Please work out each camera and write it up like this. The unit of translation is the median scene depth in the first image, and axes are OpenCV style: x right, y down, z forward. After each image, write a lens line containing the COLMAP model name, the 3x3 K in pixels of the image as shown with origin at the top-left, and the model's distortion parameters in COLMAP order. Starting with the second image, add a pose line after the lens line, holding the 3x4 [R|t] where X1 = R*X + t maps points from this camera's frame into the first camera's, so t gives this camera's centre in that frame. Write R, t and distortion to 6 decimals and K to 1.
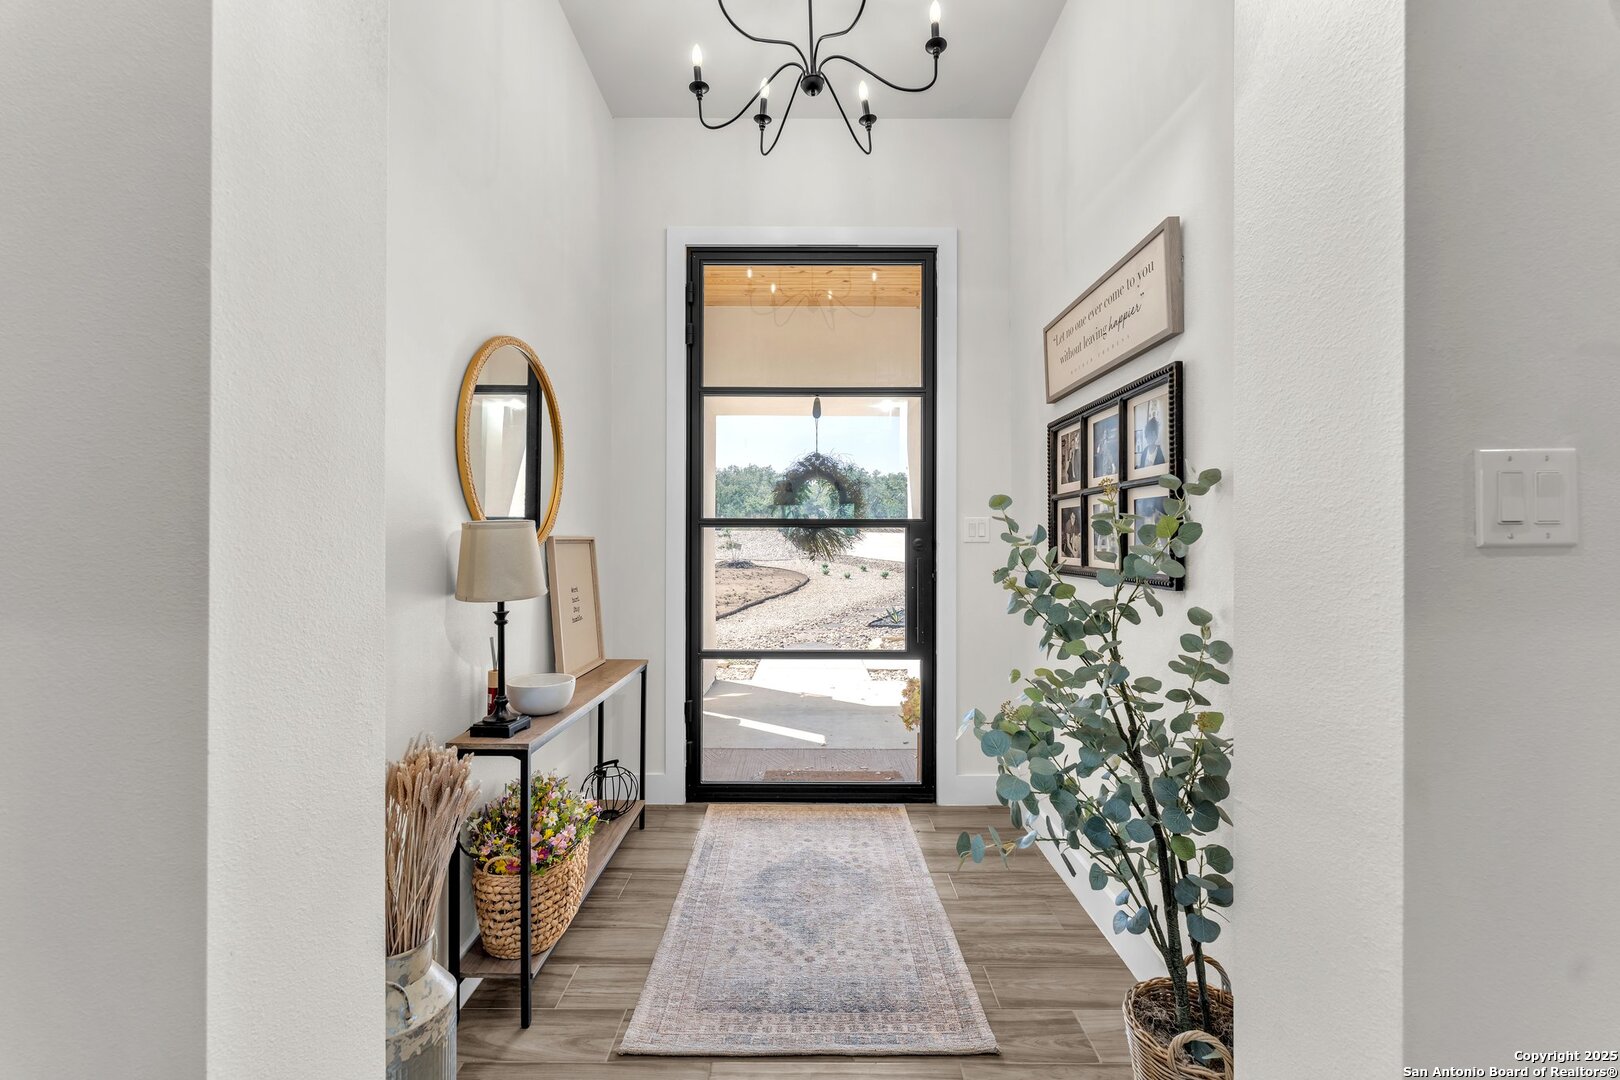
lens RADIAL K [[652.8, 0, 809.1], [0, 652.8, 536.0], [0, 0, 1]] dist [-0.003000, -0.000333]
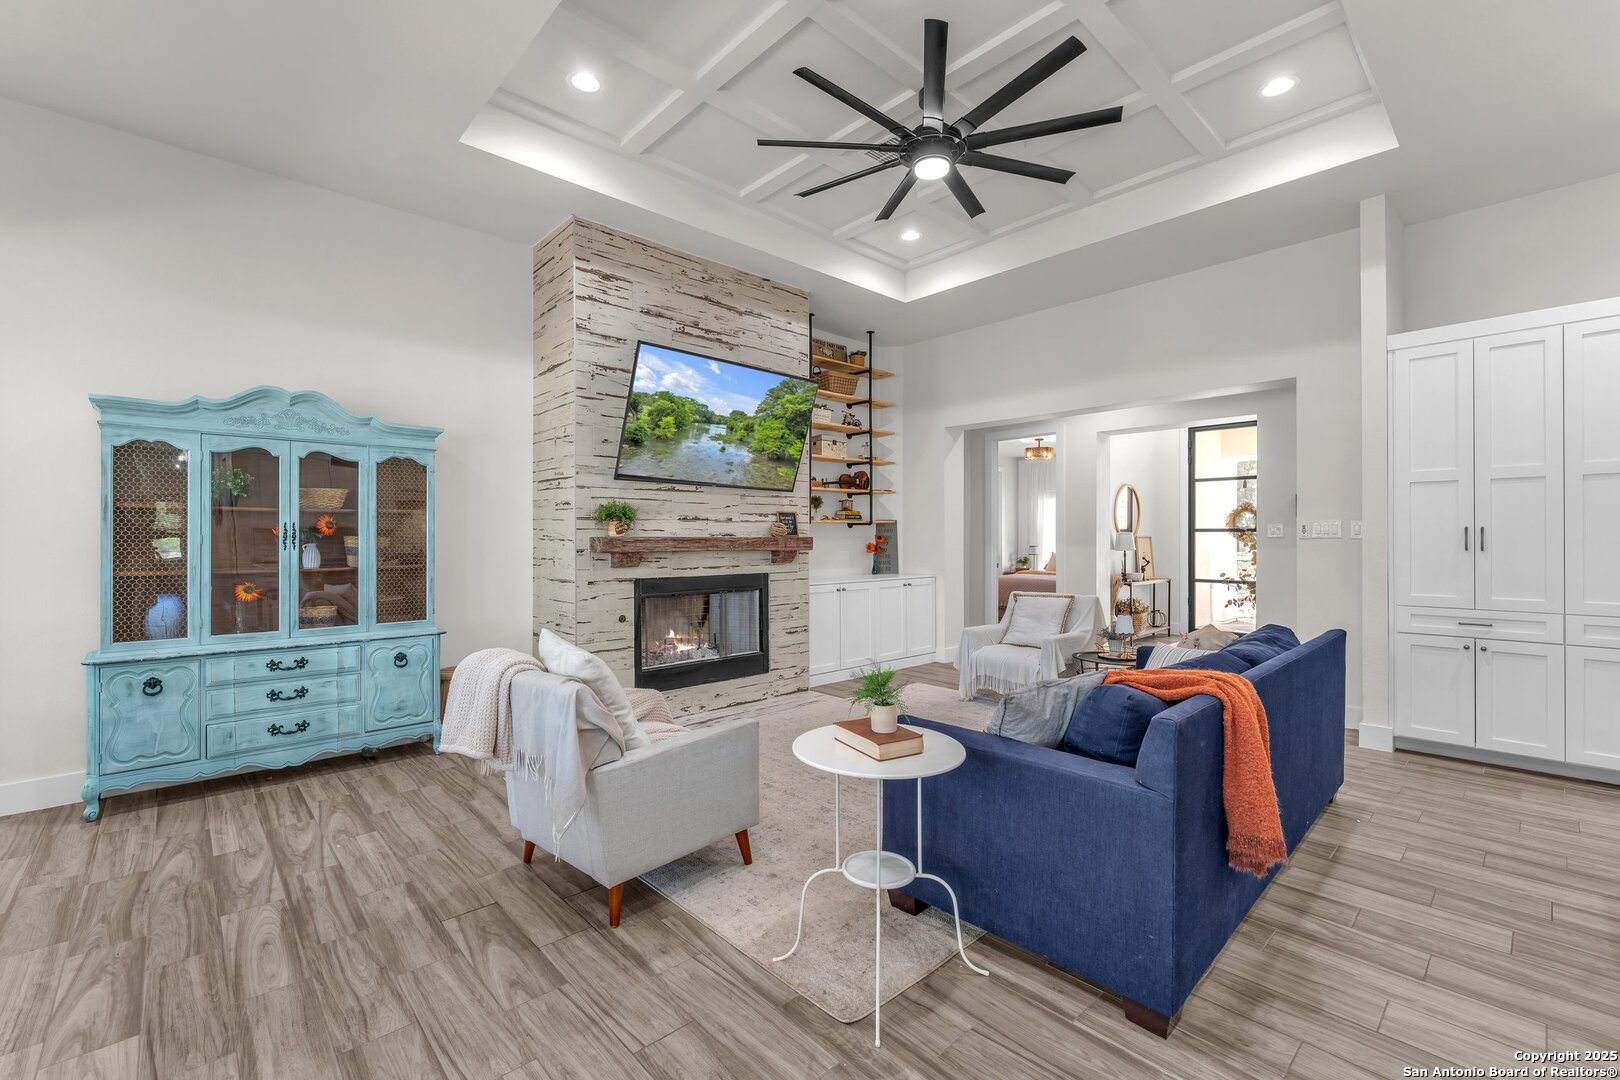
lens RADIAL K [[689.2, 0, 813.7], [0, 689.2, 537.1], [0, 0, 1]] dist [-0.002754, -0.000224]
pose [[0.684000, -0.004196, -0.729470, 0.814708], [0.009052, 0.999955, 0.002736, -0.014710], [0.729426, -0.008475, 0.684008, -2.036598]]
